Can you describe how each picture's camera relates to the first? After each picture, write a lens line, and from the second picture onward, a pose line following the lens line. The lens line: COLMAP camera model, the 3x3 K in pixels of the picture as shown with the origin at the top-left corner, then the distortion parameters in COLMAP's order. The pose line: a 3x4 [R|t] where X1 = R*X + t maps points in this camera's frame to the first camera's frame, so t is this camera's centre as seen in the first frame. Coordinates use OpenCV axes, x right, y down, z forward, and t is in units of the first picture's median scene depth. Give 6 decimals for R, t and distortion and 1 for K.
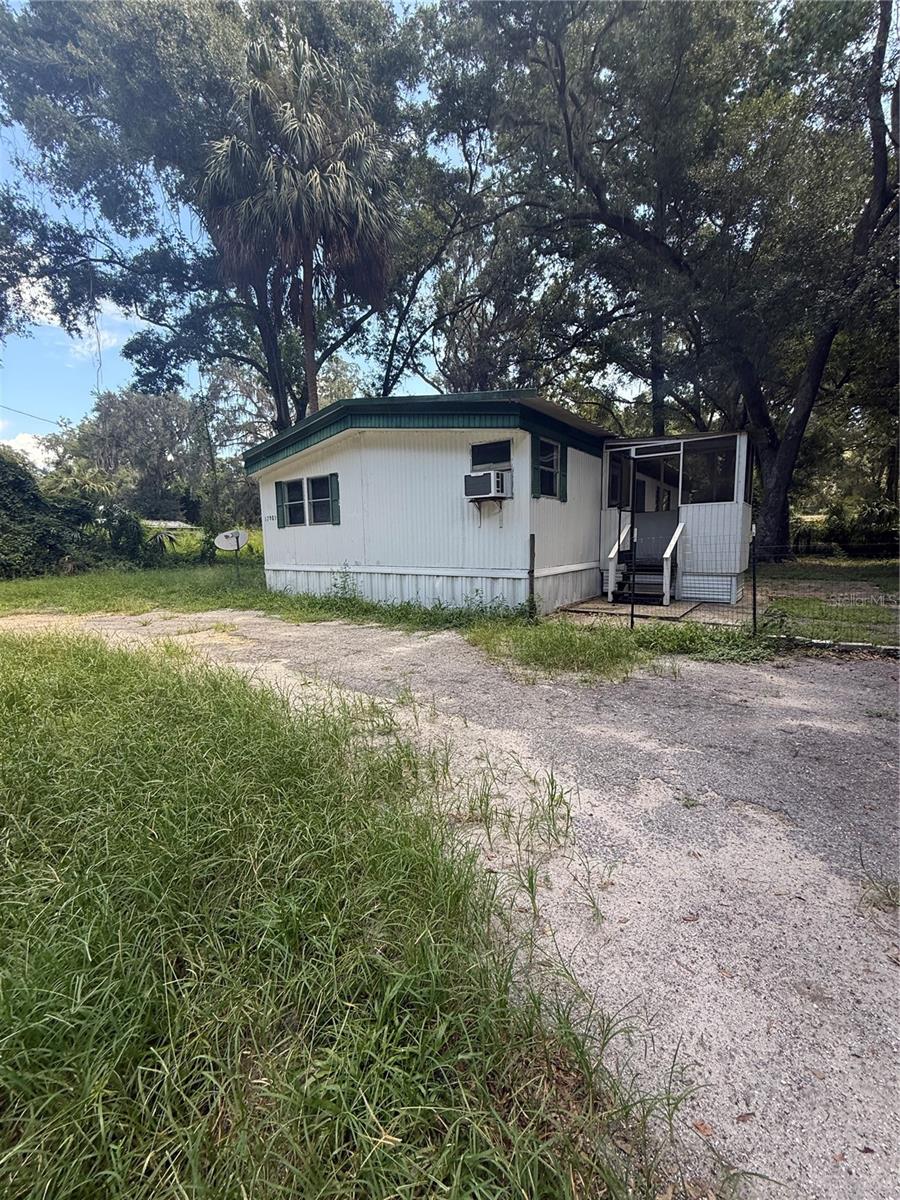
lens RADIAL K [[480.9, 0, 452.4], [0, 480.9, 599.7], [0, 0, 1]] dist [0.002355, 0.000334]
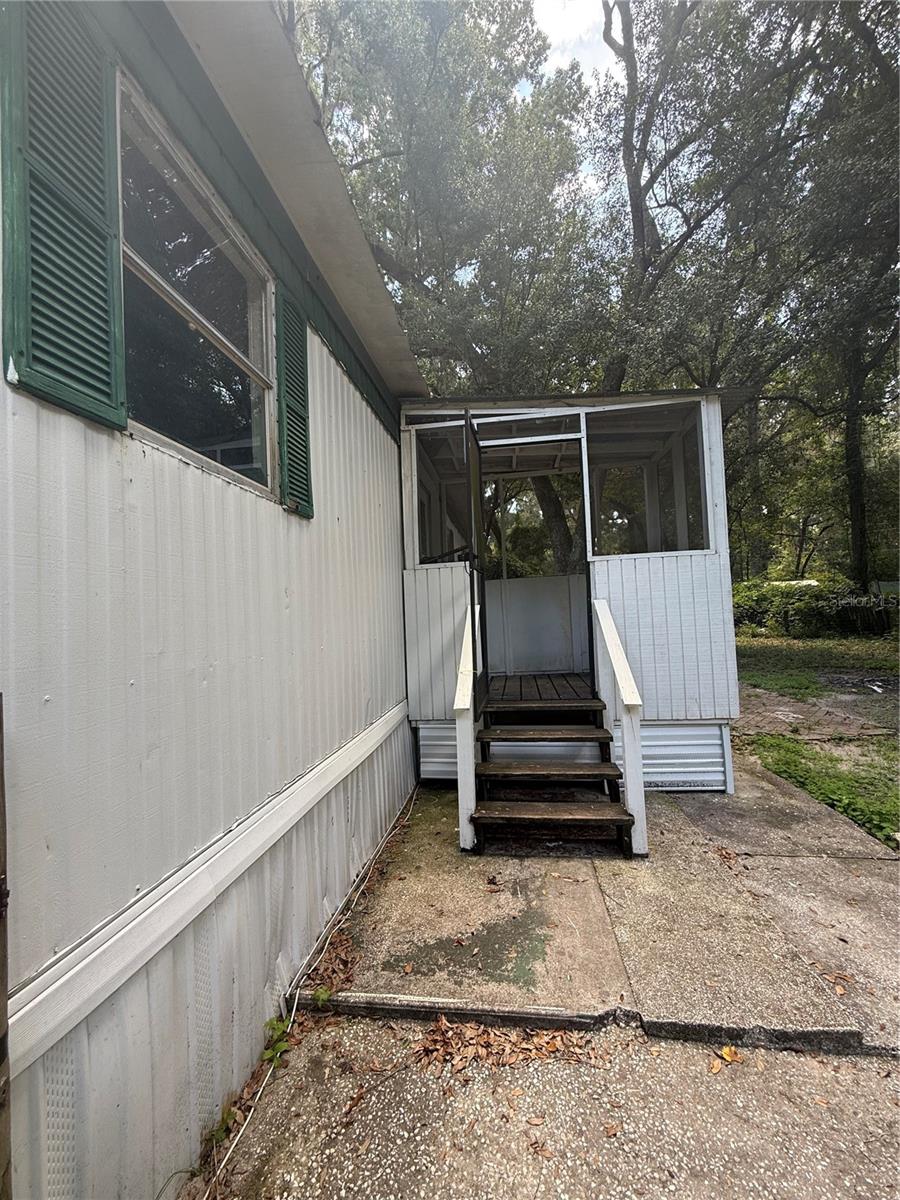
lens RADIAL K [[480.9, 0, 454.2], [0, 480.9, 596.0], [0, 0, 1]] dist [0.002355, 0.000334]
pose [[0.876015, 0.002910, 0.482275, 0.174231], [0.075496, 0.986826, -0.143087, -0.116197], [-0.476338, 0.161756, 0.864255, 0.723588]]
